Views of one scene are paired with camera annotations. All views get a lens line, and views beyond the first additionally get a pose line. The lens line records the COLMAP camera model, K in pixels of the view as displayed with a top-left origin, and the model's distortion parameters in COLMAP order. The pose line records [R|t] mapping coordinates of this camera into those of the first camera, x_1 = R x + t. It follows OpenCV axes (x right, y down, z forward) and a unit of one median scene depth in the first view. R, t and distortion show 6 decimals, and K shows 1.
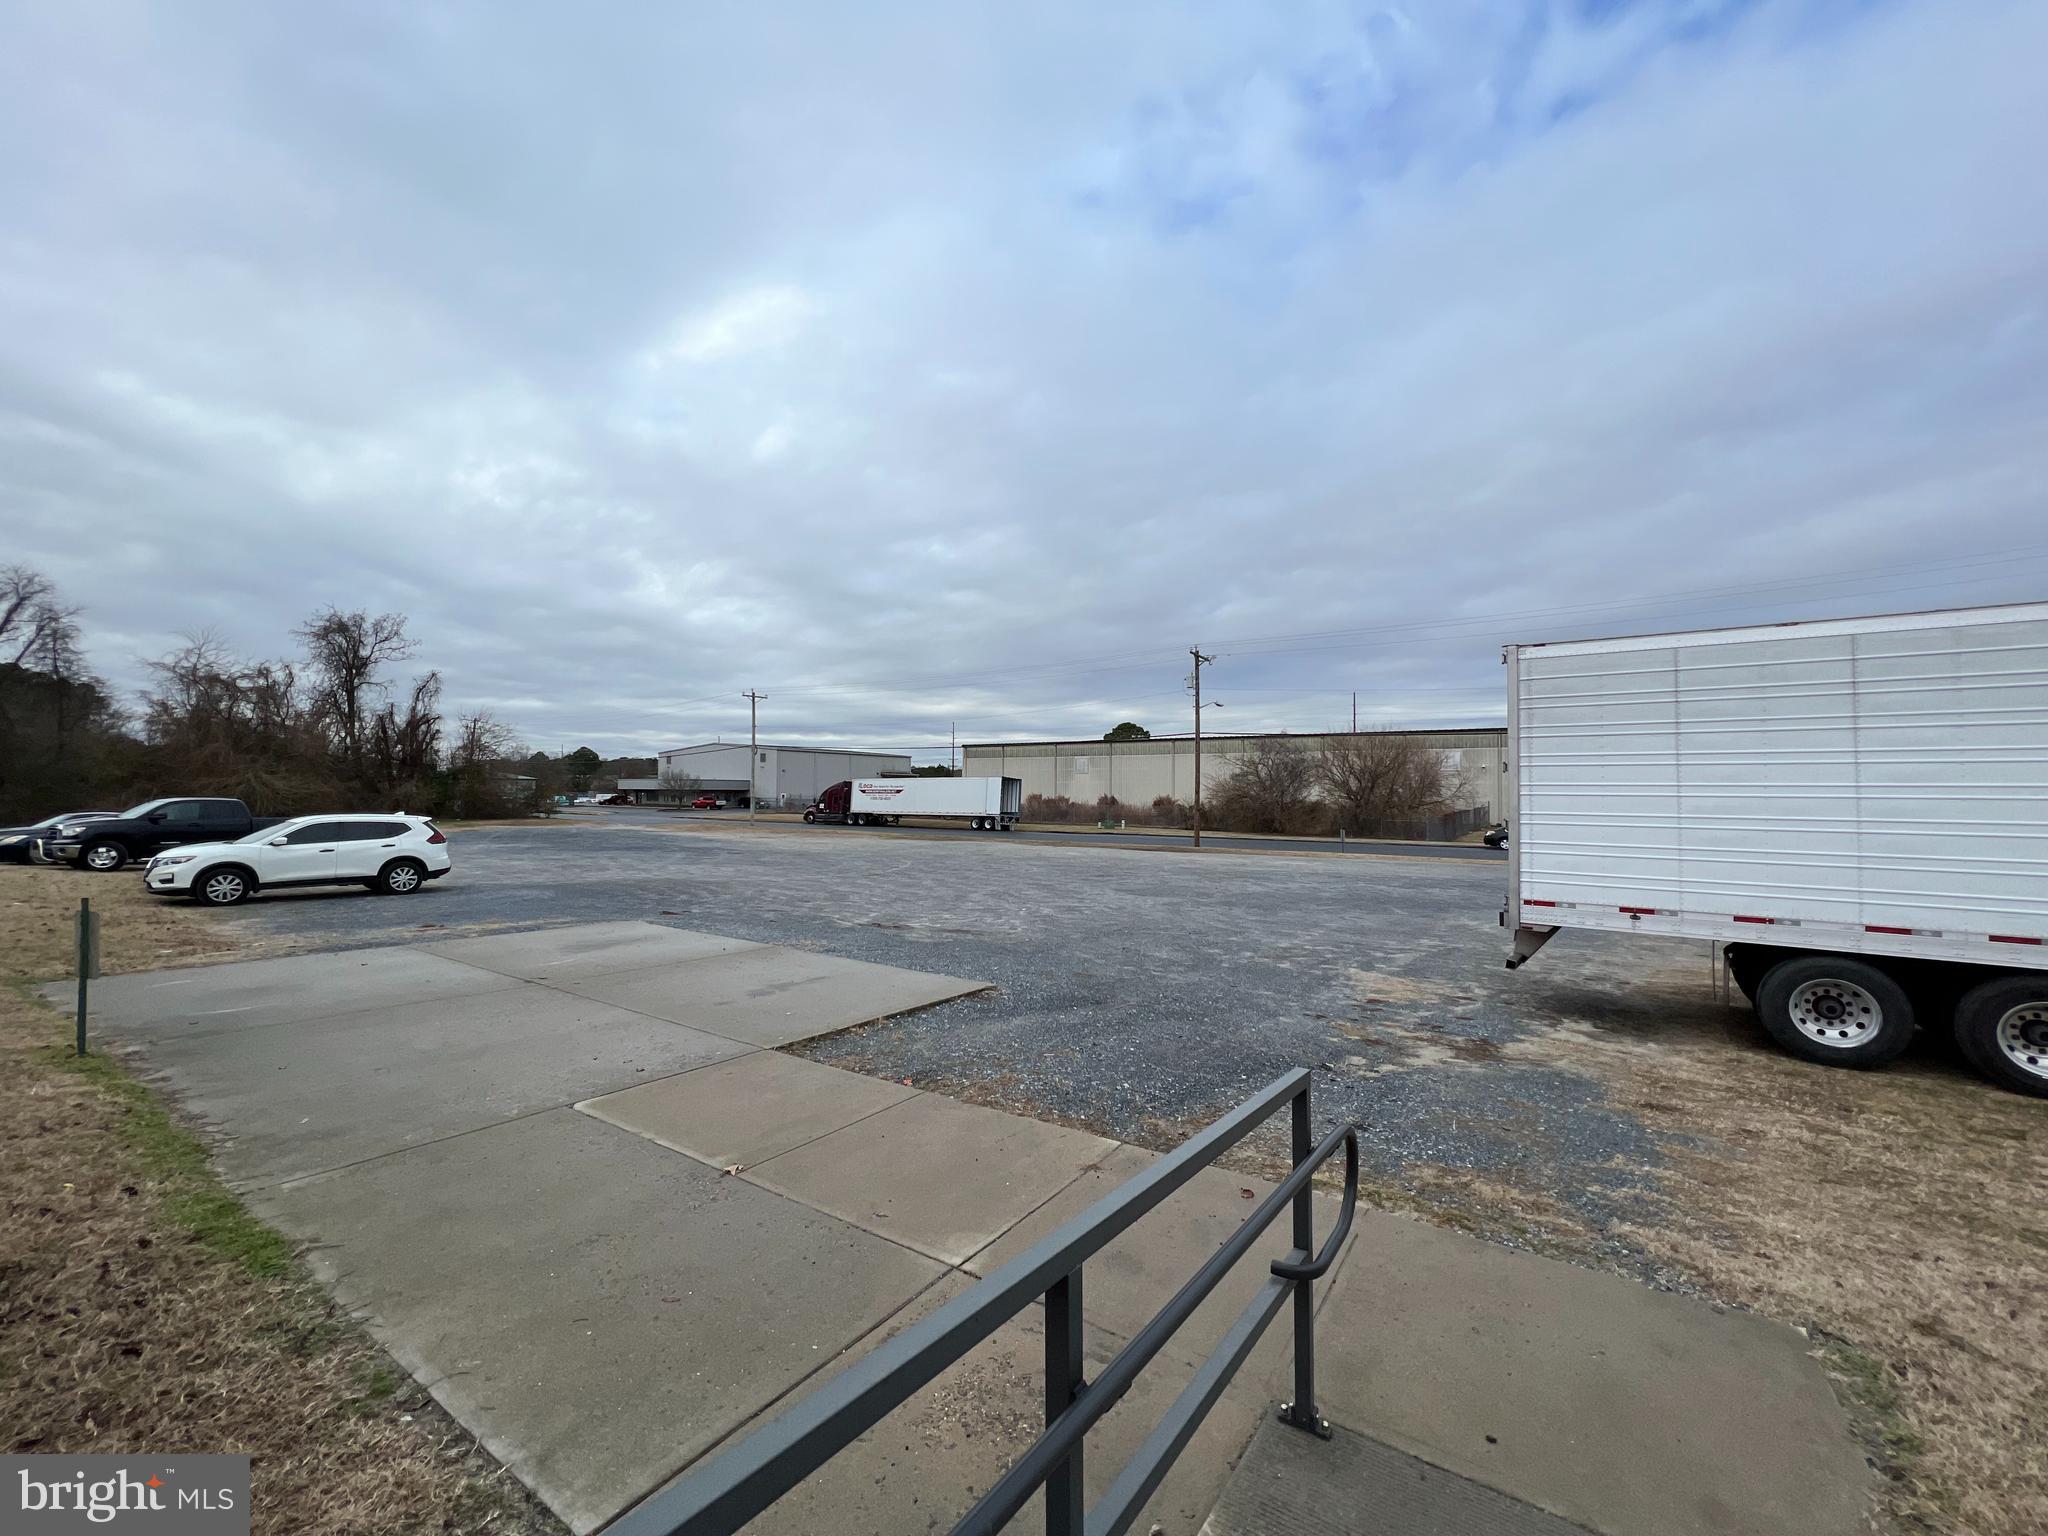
lens RADIAL K [[847.9, 0, 1024.0], [0, 847.9, 768.0], [0, 0, 1]] dist [-0.002493, -0.000371]
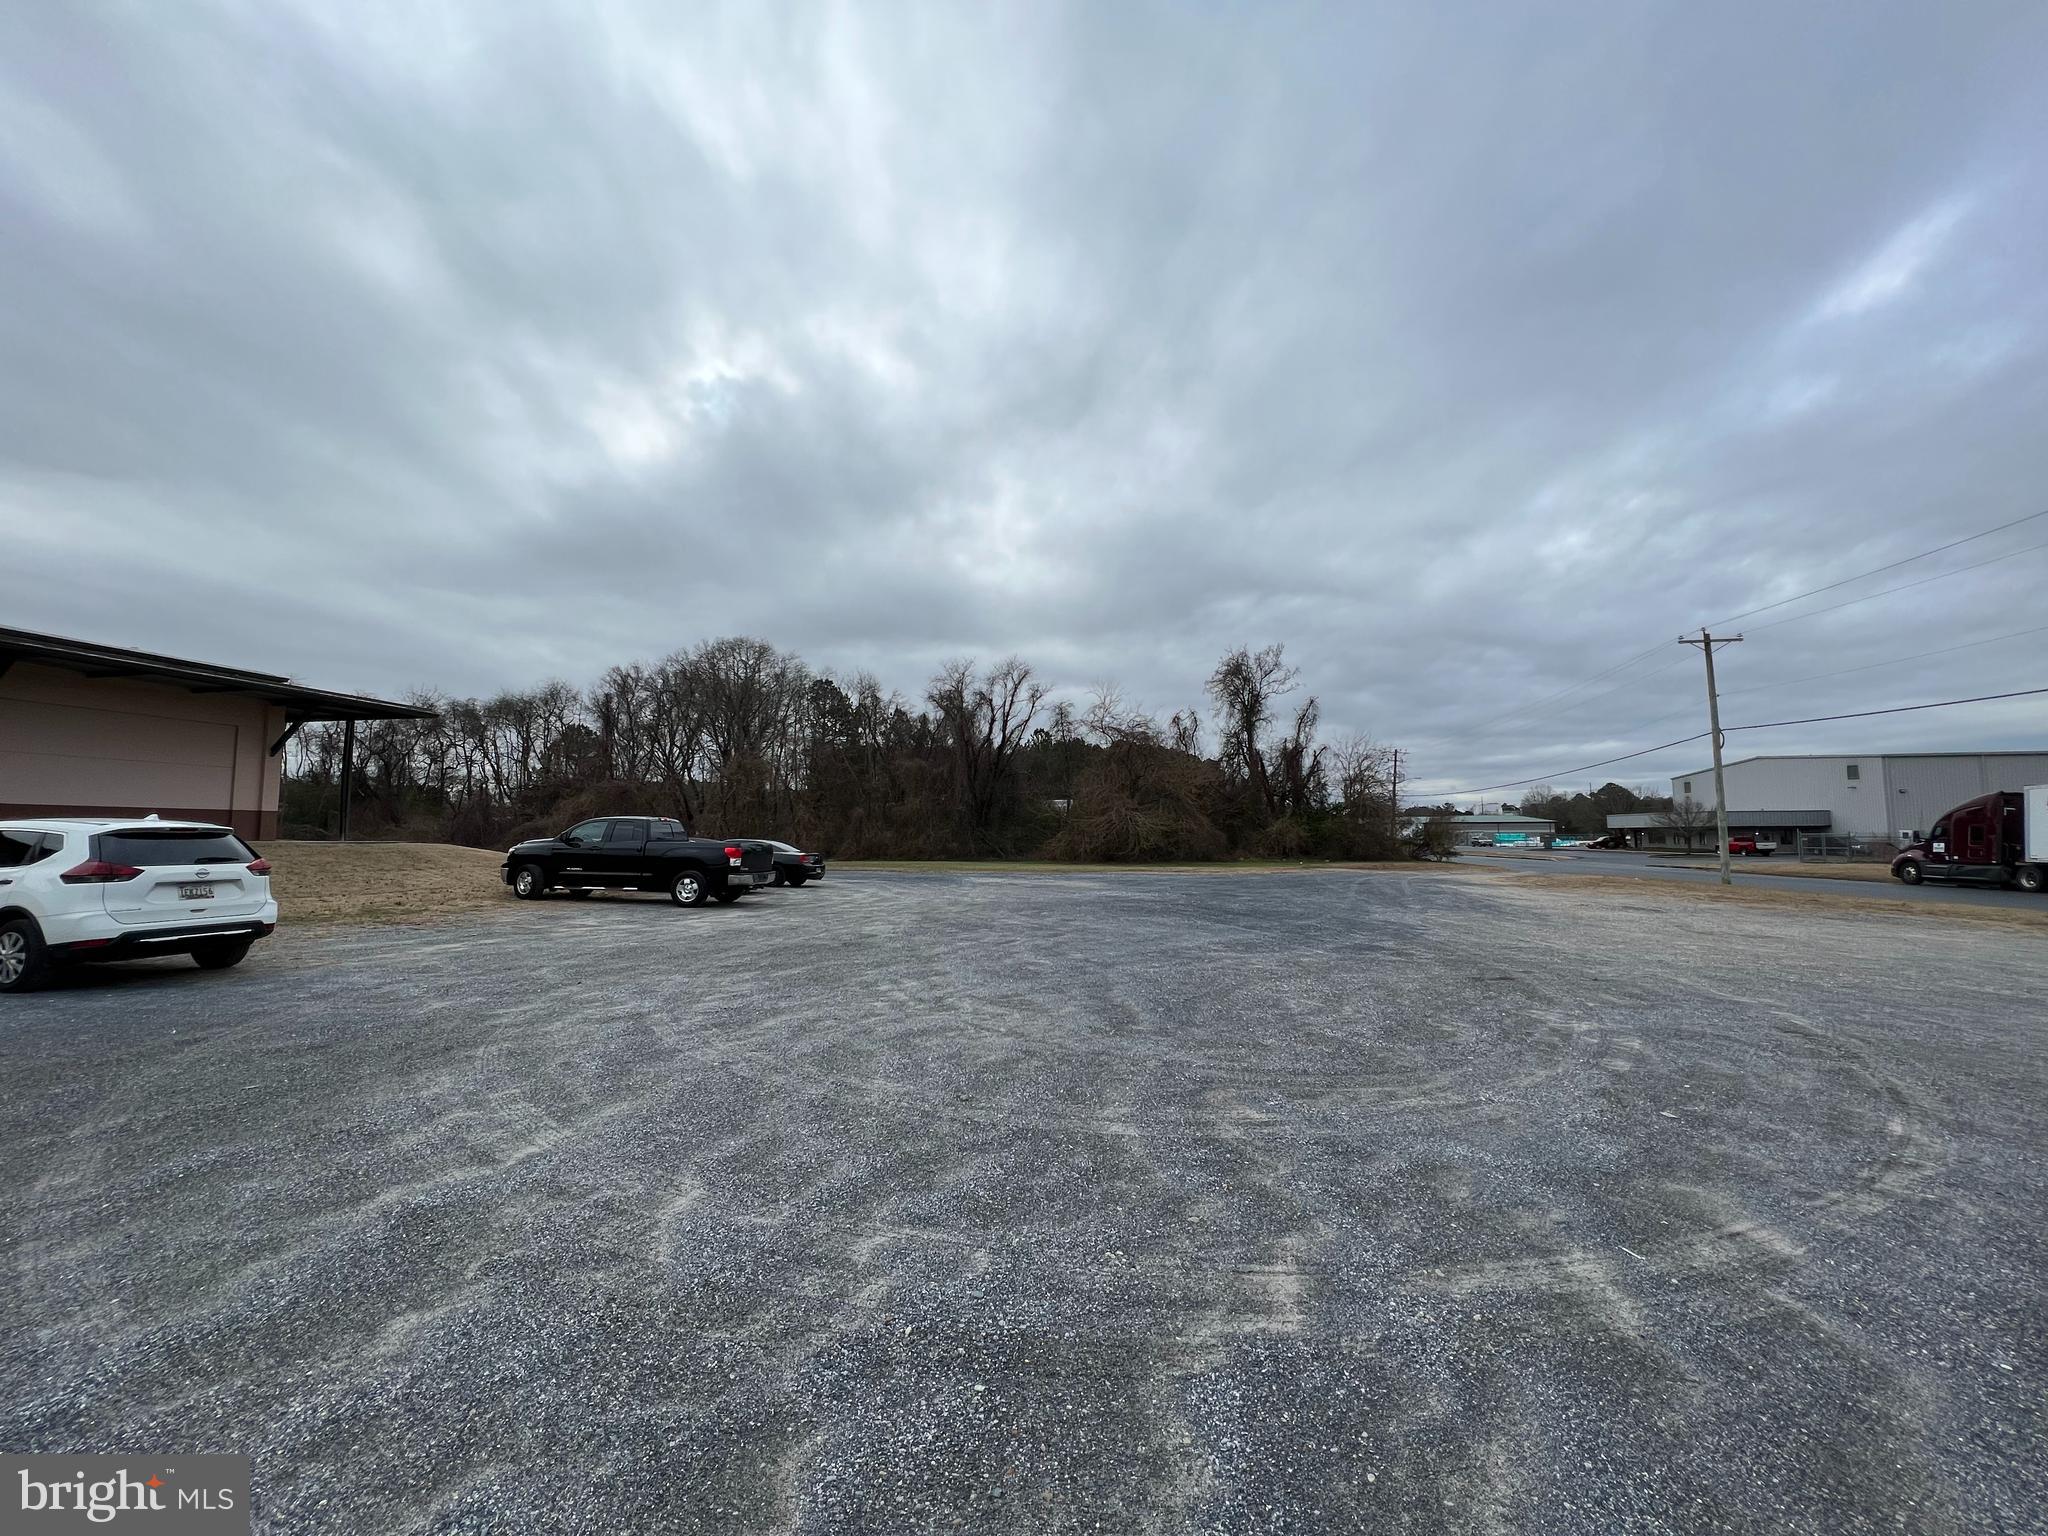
lens RADIAL K [[847.9, 0, 1024.0], [0, 847.9, 768.0], [0, 0, 1]] dist [-0.002493, -0.000371]
pose [[0.411639, -0.086257, -0.907256, -0.014630], [0.034143, 0.996272, -0.079229, 0.020279], [0.910707, 0.001637, 0.413049, 0.332708]]
